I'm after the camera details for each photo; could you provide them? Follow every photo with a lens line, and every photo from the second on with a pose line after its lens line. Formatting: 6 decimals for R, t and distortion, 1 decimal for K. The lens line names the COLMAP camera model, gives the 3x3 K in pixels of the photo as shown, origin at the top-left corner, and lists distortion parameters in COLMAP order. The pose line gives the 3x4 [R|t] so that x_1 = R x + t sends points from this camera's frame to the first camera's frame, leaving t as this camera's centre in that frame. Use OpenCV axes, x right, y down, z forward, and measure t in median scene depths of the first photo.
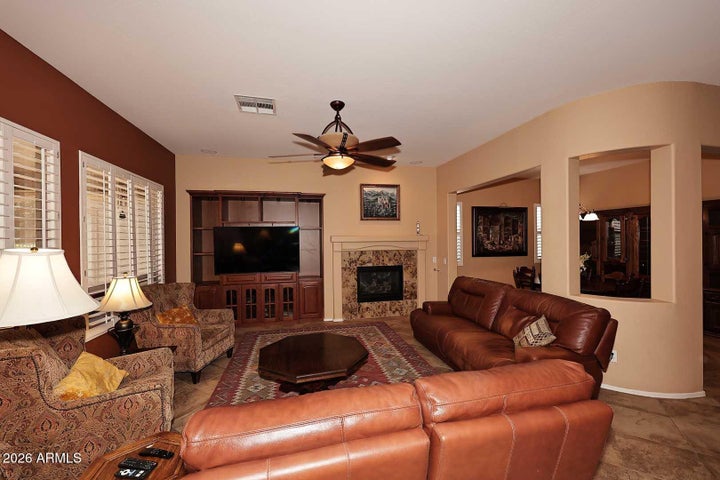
lens RADIAL K [[288.3, 0, 358.7], [0, 288.3, 238.9], [0, 0, 1]] dist [-0.003665, 0.000498]
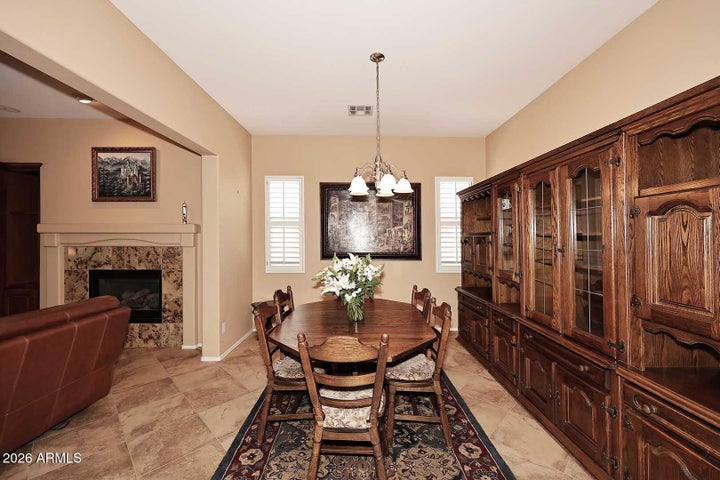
lens RADIAL K [[288.3, 0, 357.2], [0, 288.3, 234.5], [0, 0, 1]] dist [-0.003665, 0.000498]
pose [[0.978479, 0.008851, -0.206155, 0.743936], [-0.010473, 0.999922, -0.006780, 0.010750], [0.206079, 0.008794, 0.978496, 0.462831]]
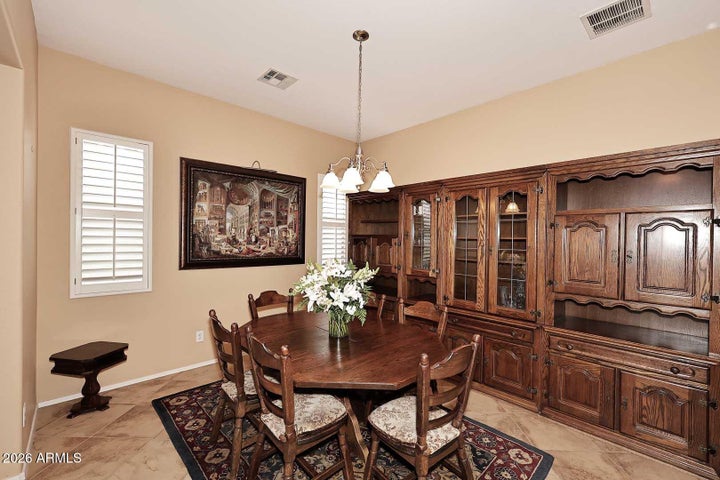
lens RADIAL K [[313.5, 0, 365.3], [0, 313.5, 239.2], [0, 0, 1]] dist [-0.008761, 0.000214]
pose [[0.856143, 0.019015, 0.516389, 0.475500], [-0.020336, 0.999788, -0.003100, 0.013063], [-0.516339, -0.007848, 0.856348, 0.529943]]
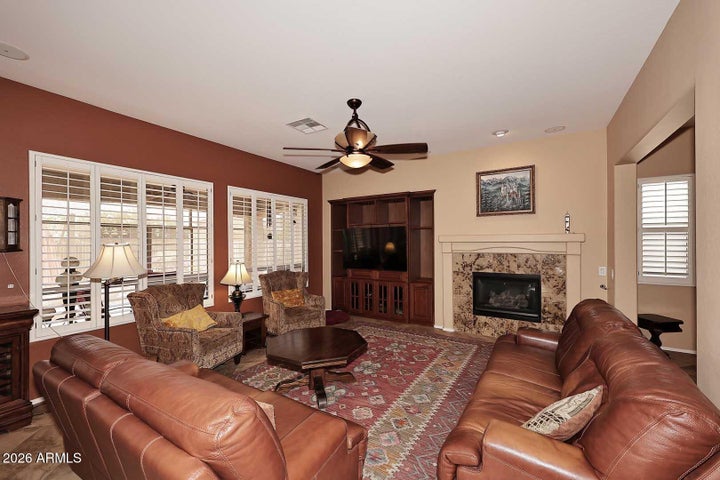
lens RADIAL K [[288.3, 0, 360.2], [0, 288.3, 242.0], [0, 0, 1]] dist [-0.003665, 0.000498]
pose [[0.710118, 0.008271, -0.704034, 0.349727], [-0.001311, 0.999945, 0.010424, 0.001181], [0.704081, -0.006479, 0.710090, 0.169662]]
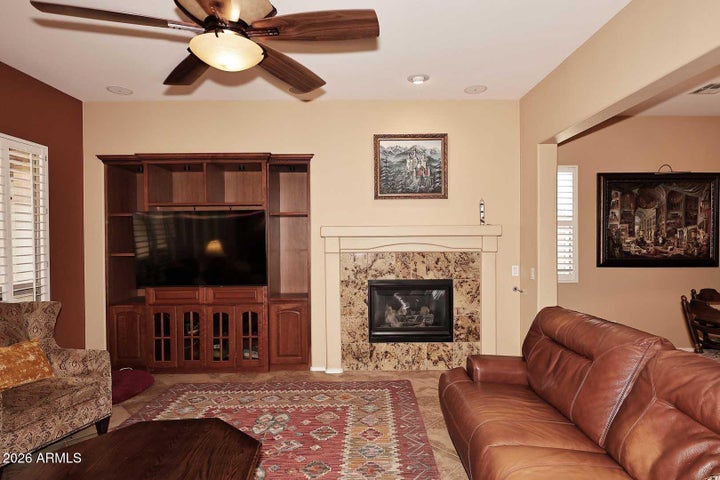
lens RADIAL K [[385.5, 0, 365.7], [0, 385.5, 244.0], [0, 0, 1]] dist [-0.000060, 0.002838]
pose [[0.977035, 0.005829, -0.212999, 0.150879], [-0.003138, 0.999911, 0.012969, 0.014445], [0.213056, -0.012003, 0.976966, 0.246842]]
